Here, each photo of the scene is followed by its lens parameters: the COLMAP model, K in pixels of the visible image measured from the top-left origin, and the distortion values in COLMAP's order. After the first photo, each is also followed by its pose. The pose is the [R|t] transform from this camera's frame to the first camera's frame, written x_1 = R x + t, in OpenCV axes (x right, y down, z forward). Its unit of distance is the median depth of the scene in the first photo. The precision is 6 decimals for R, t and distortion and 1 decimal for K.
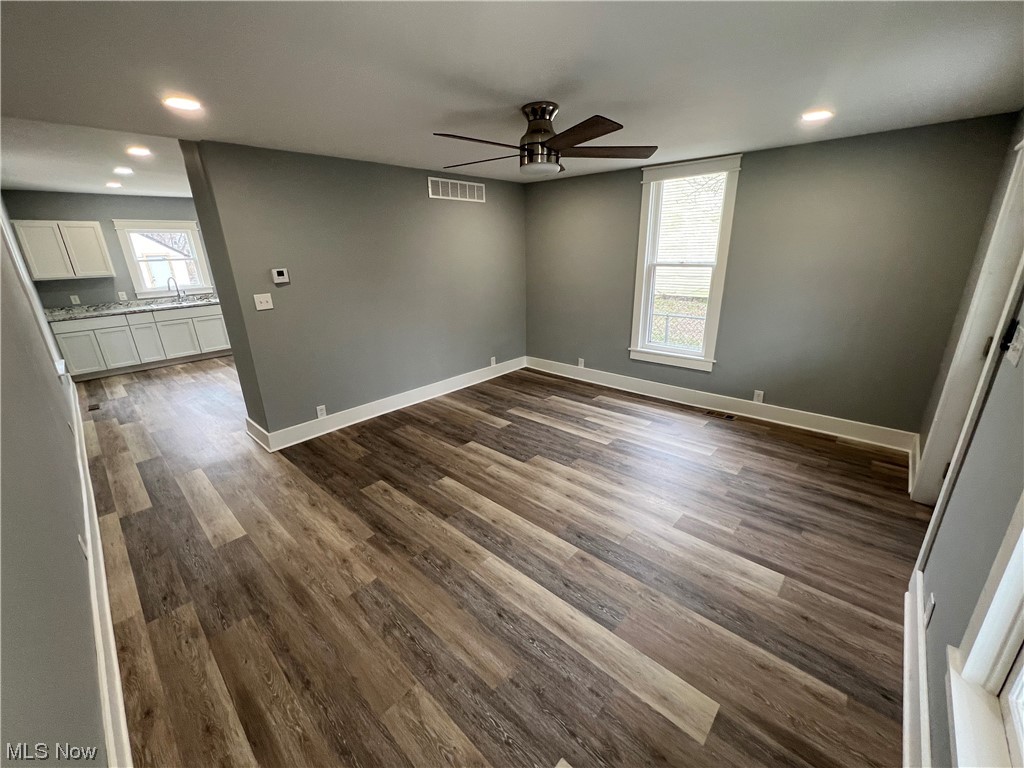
lens RADIAL K [[407.5, 0, 510.7], [0, 407.5, 382.5], [0, 0, 1]] dist [-0.001466, 0.000159]
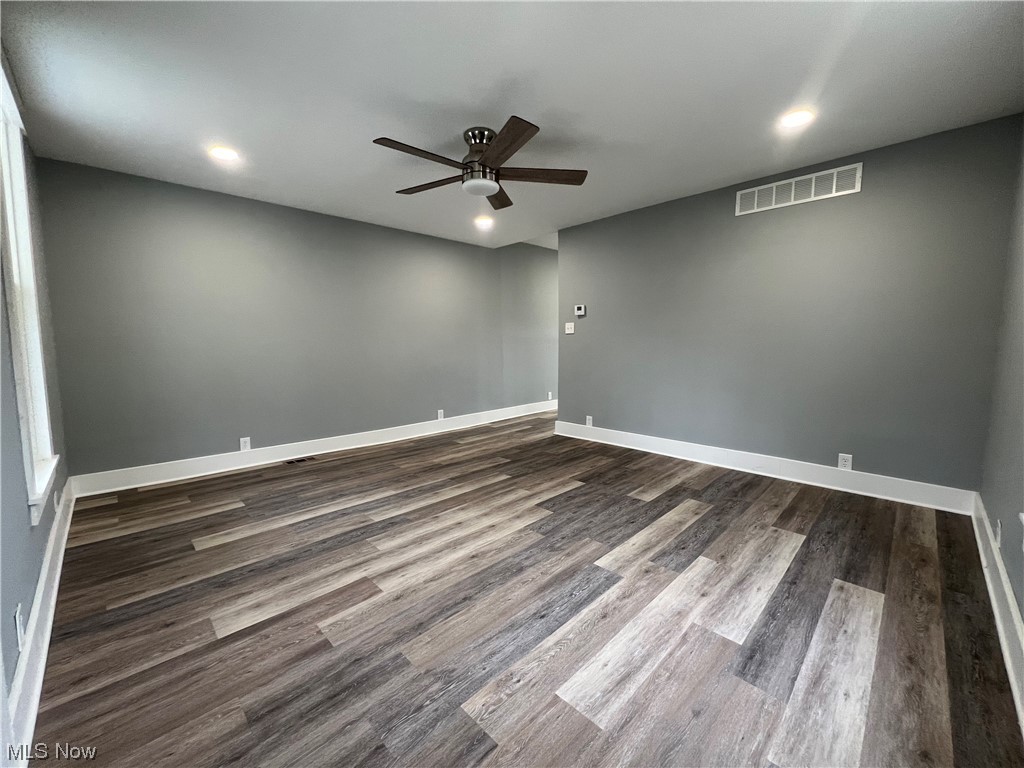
lens RADIAL K [[407.5, 0, 510.7], [0, 407.5, 382.5], [0, 0, 1]] dist [-0.001466, 0.000159]
pose [[-0.040213, 0.122462, -0.991658, 0.891965], [-0.308412, 0.942480, 0.128896, -0.147164], [0.950402, 0.311023, -0.000131, 0.915147]]
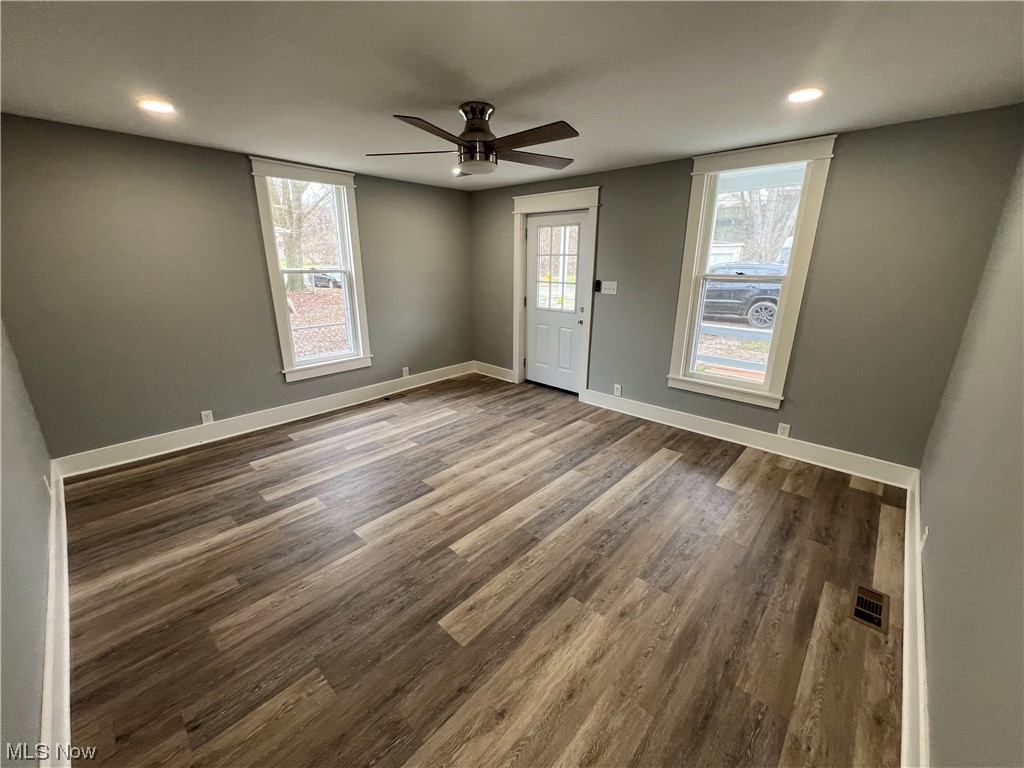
lens RADIAL K [[407.5, 0, 510.7], [0, 407.5, 382.5], [0, 0, 1]] dist [-0.001466, 0.000159]
pose [[0.002268, -0.265032, 0.964237, -0.786655], [0.311716, 0.916384, 0.251146, -0.191952], [-0.950173, 0.299999, 0.084693, 0.739123]]
